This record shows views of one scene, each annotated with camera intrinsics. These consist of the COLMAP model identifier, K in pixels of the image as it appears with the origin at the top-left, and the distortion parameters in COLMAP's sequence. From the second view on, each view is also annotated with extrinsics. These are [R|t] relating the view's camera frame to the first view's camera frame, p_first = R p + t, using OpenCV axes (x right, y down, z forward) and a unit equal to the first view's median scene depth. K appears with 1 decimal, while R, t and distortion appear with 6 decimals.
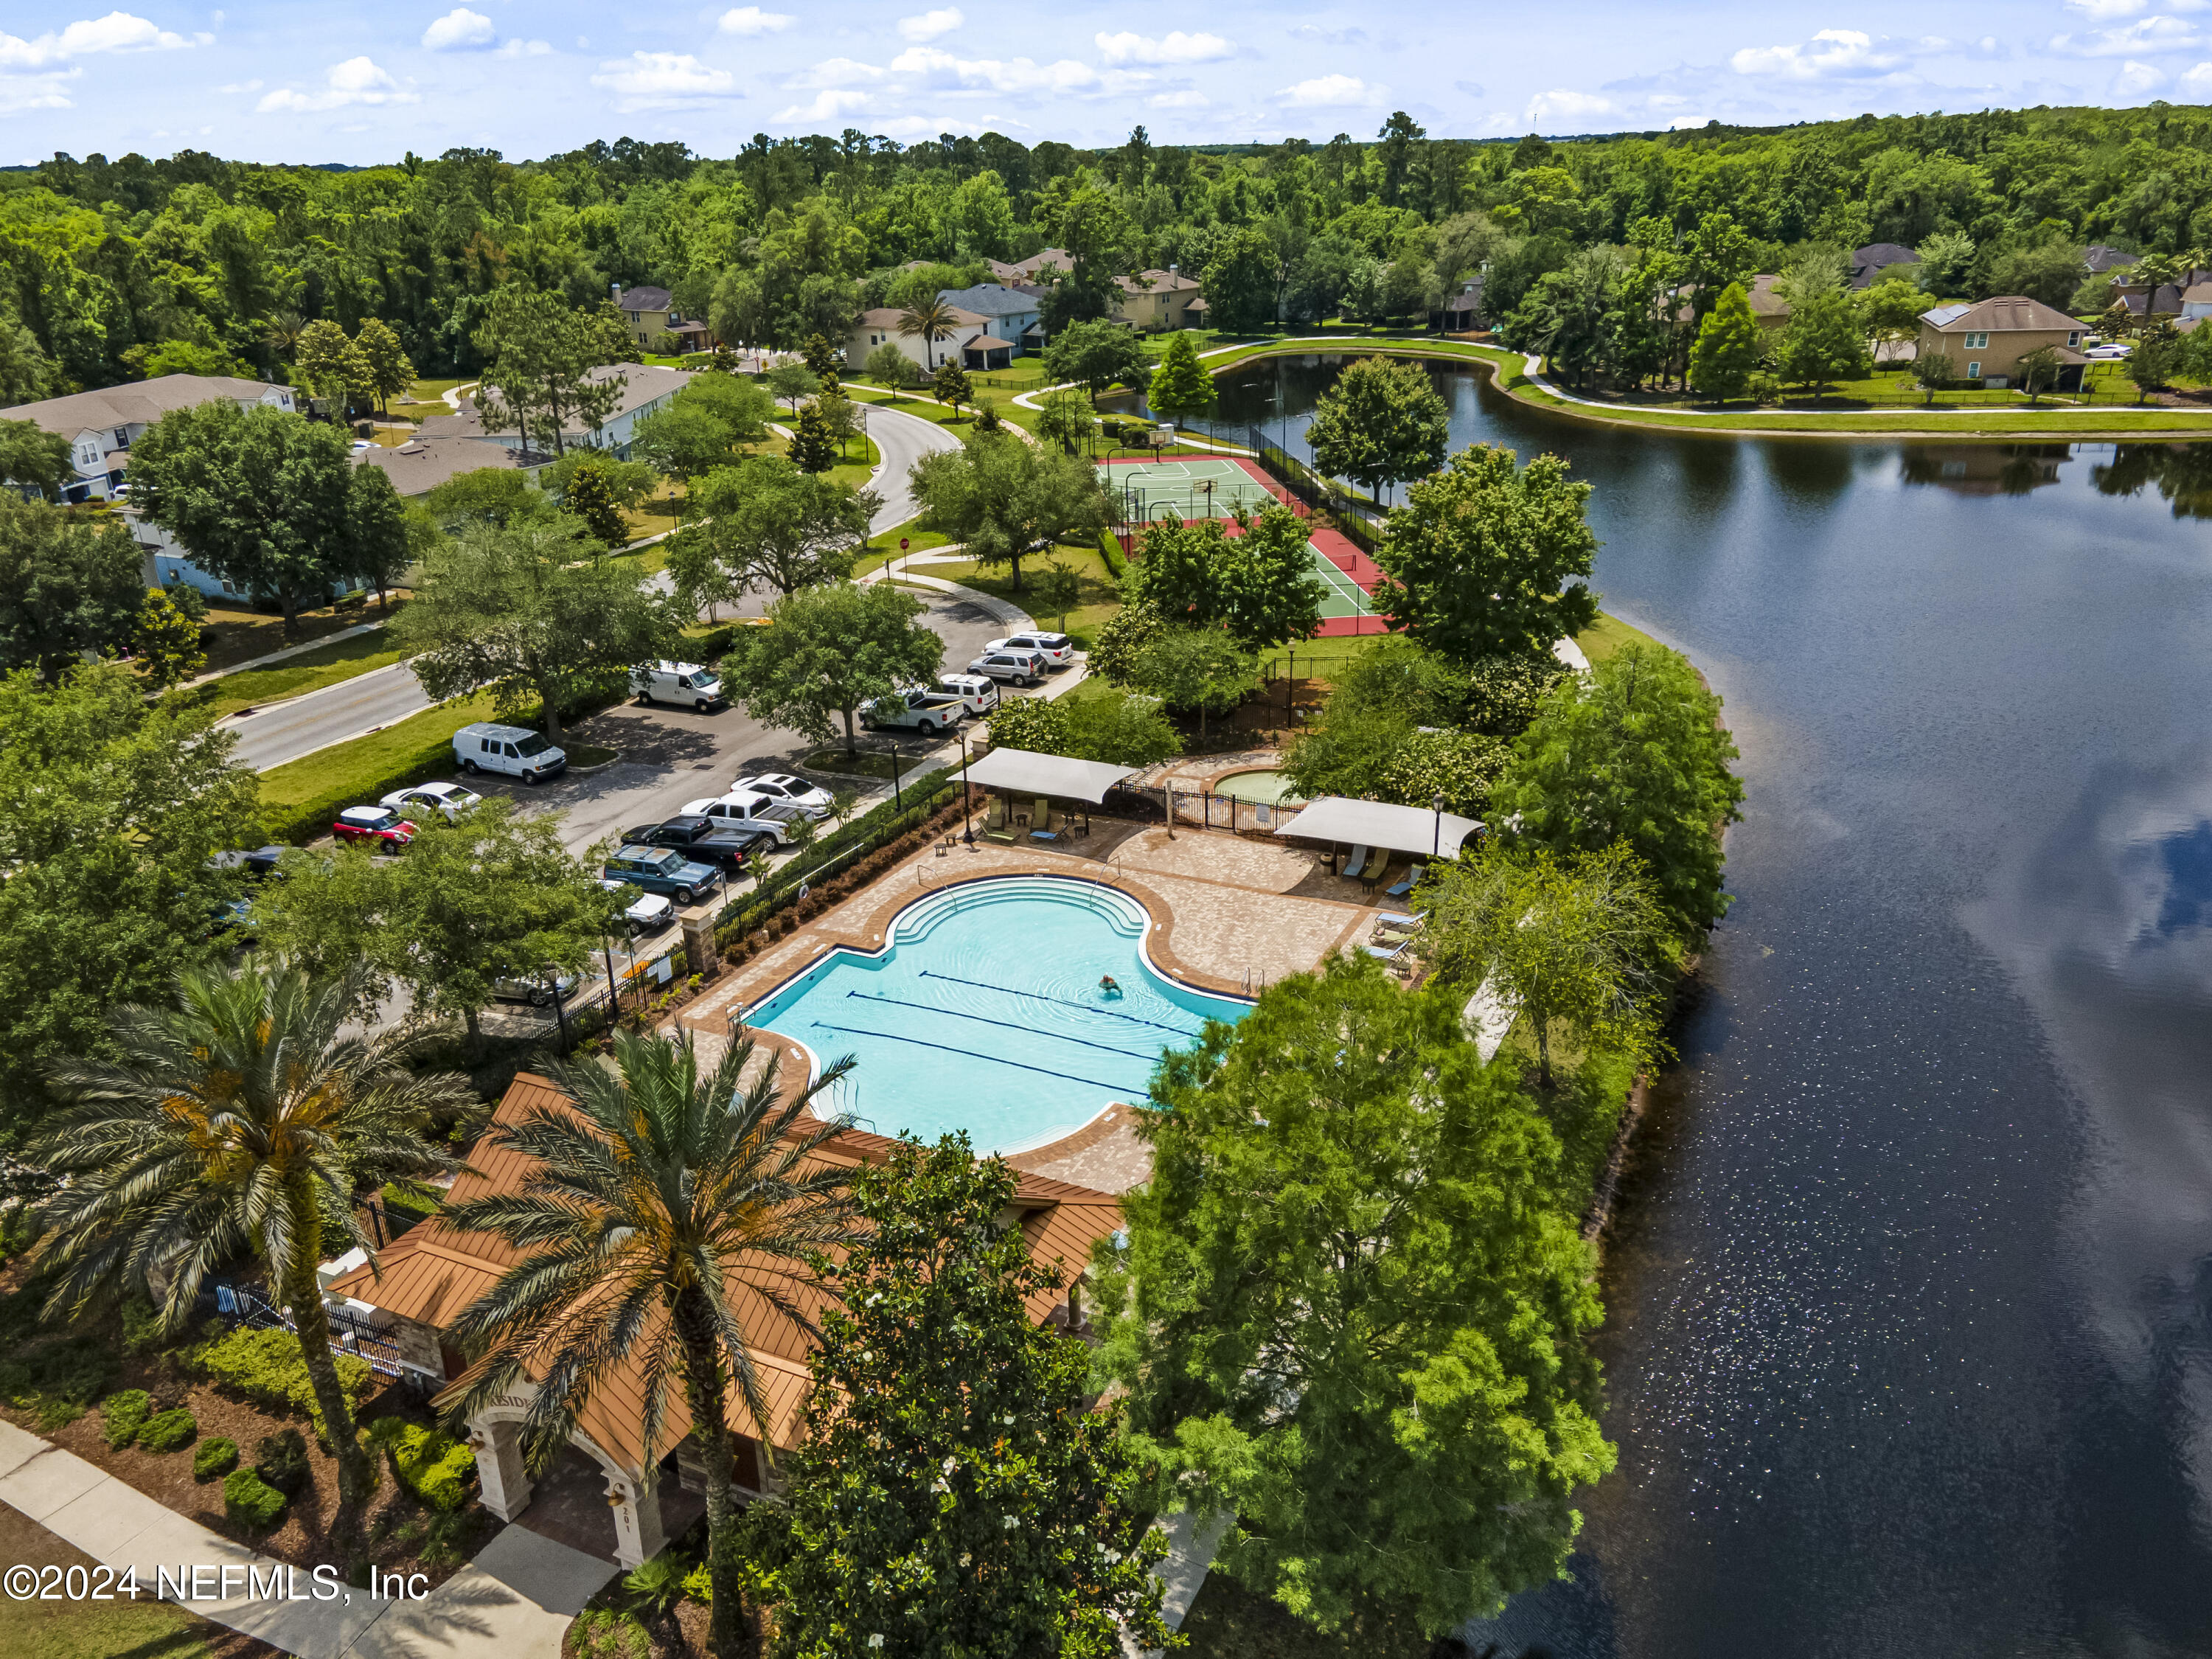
lens RADIAL K [[1564.8, 0, 1105.0], [0, 1564.8, 831.6], [0, 0, 1]] dist [0.032204, 0.007385]
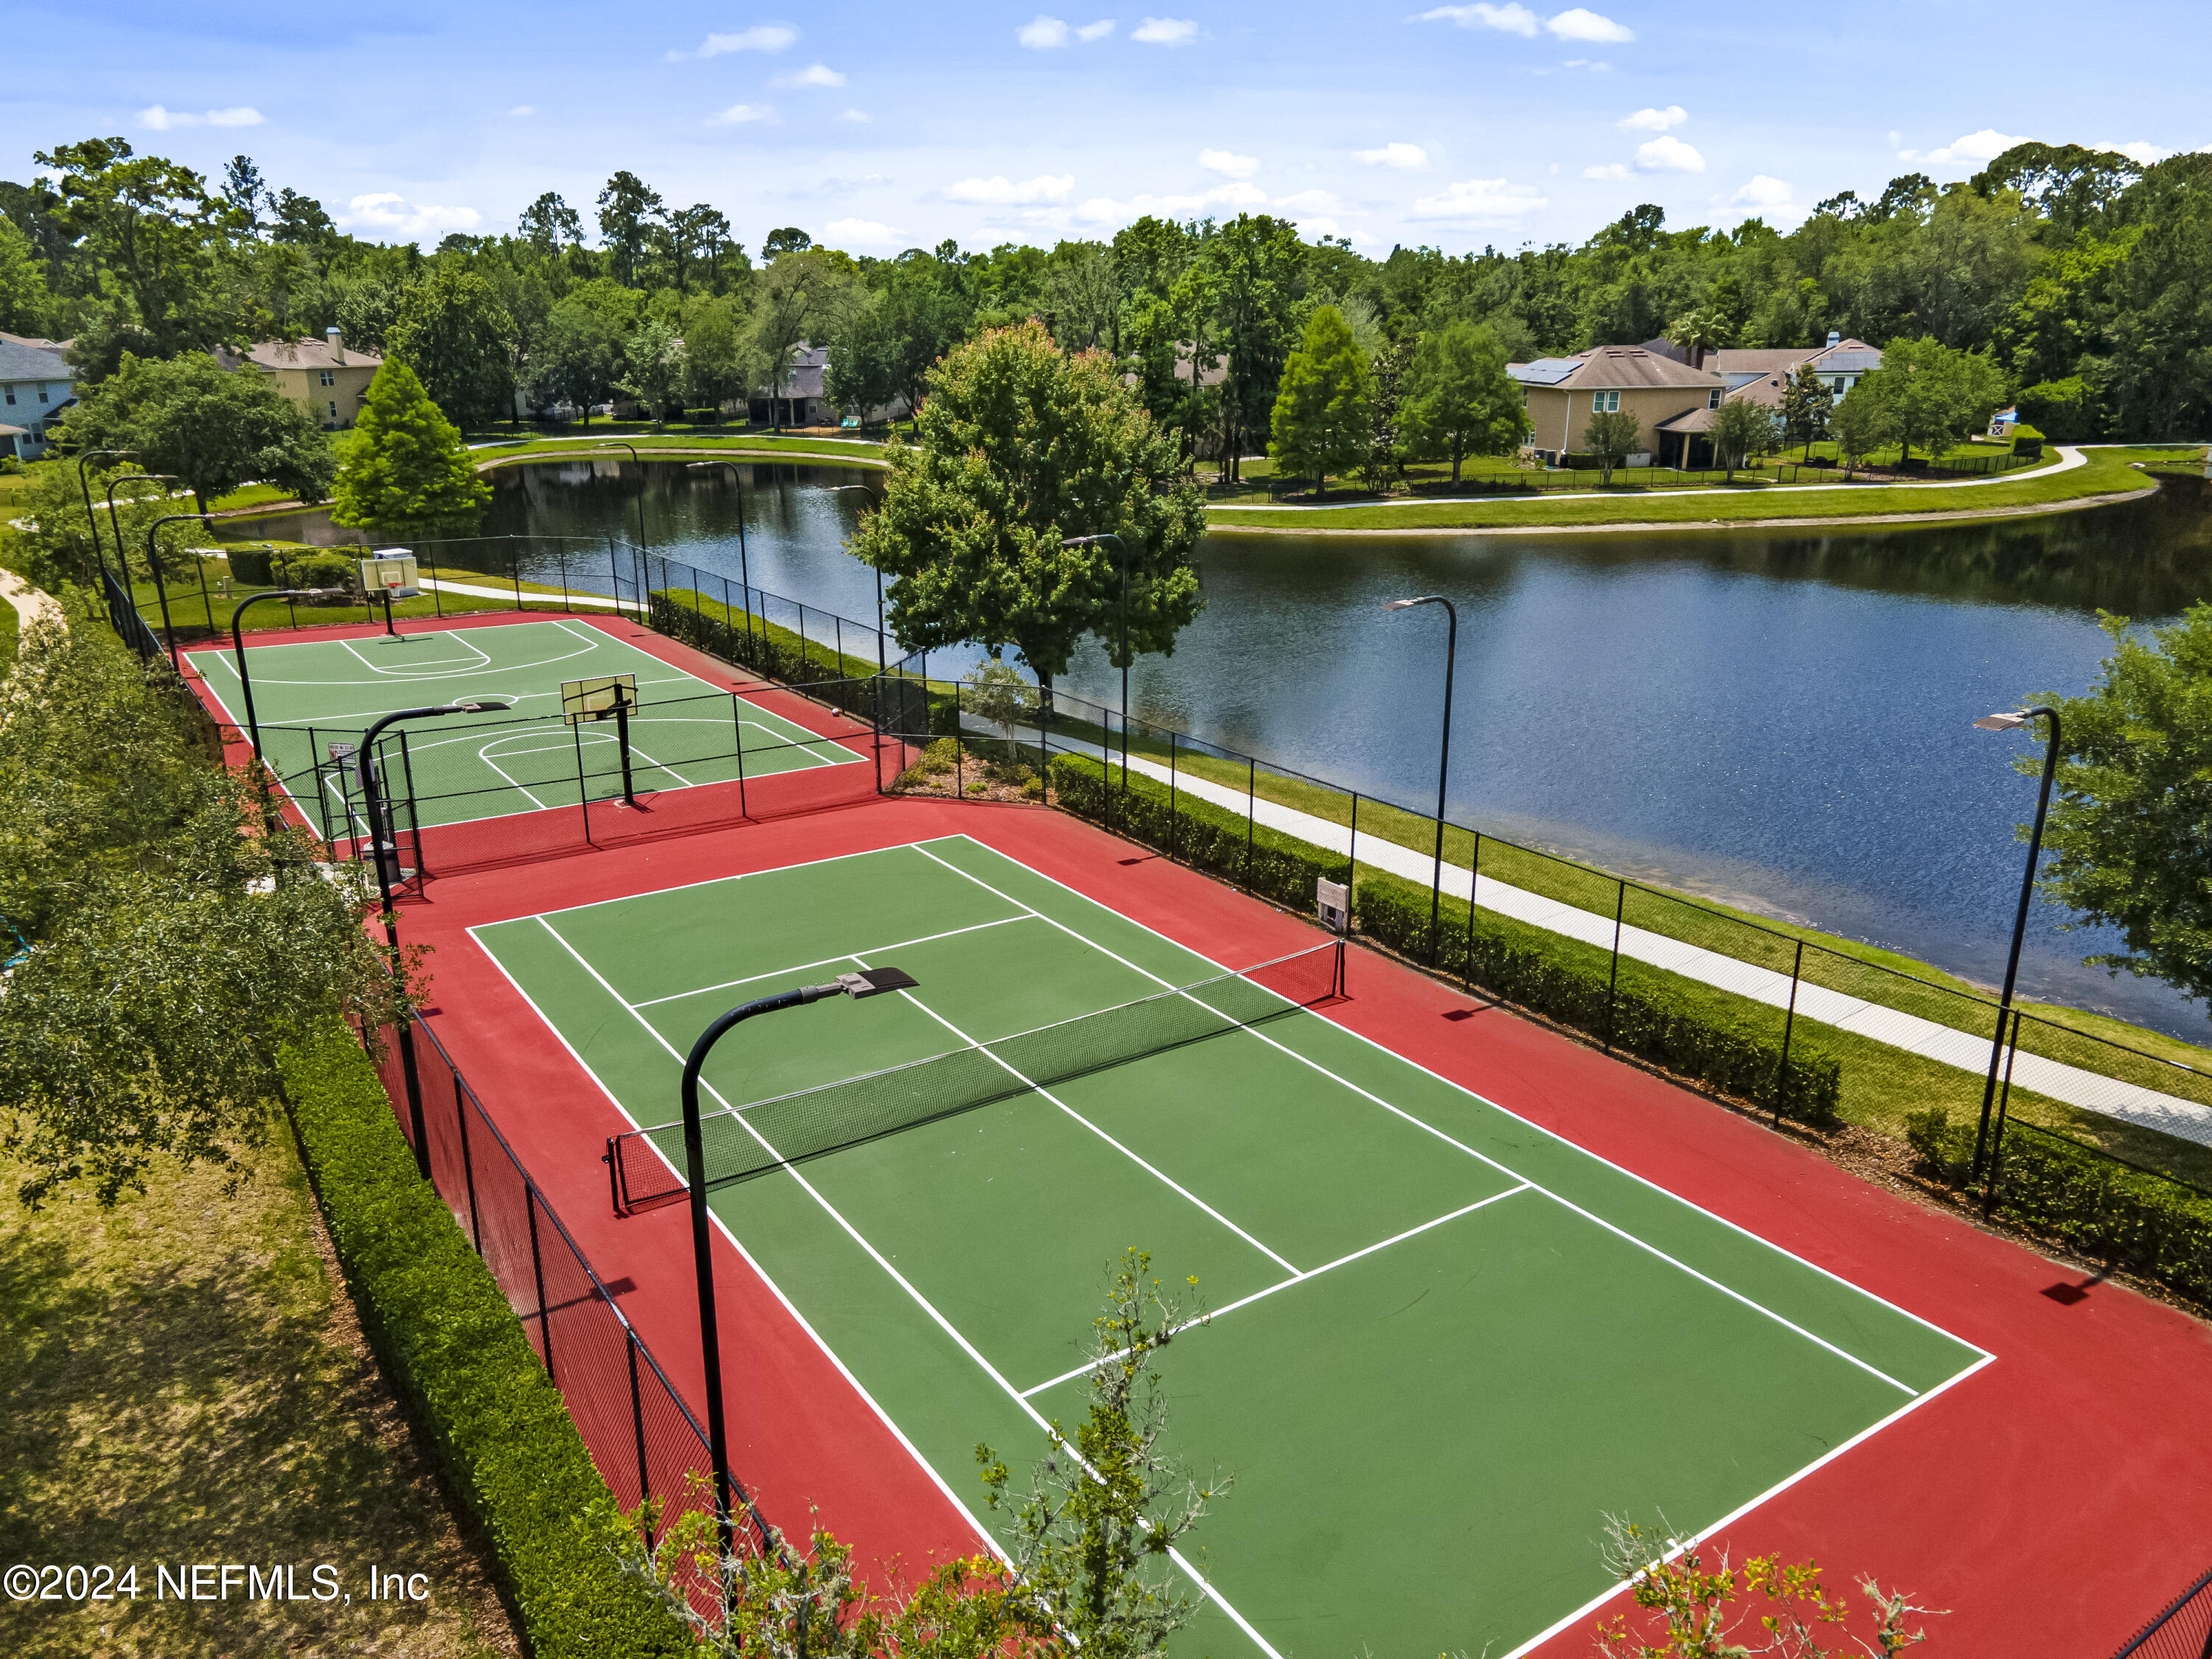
lens RADIAL K [[1564.8, 0, 1106.0], [0, 1564.8, 830.8], [0, 0, 1]] dist [0.032204, 0.007385]
pose [[0.881321, -0.120940, 0.456778, 0.002874], [0.161495, 0.985573, -0.050644, -0.110612], [-0.444064, 0.118401, 0.888138, 0.458596]]
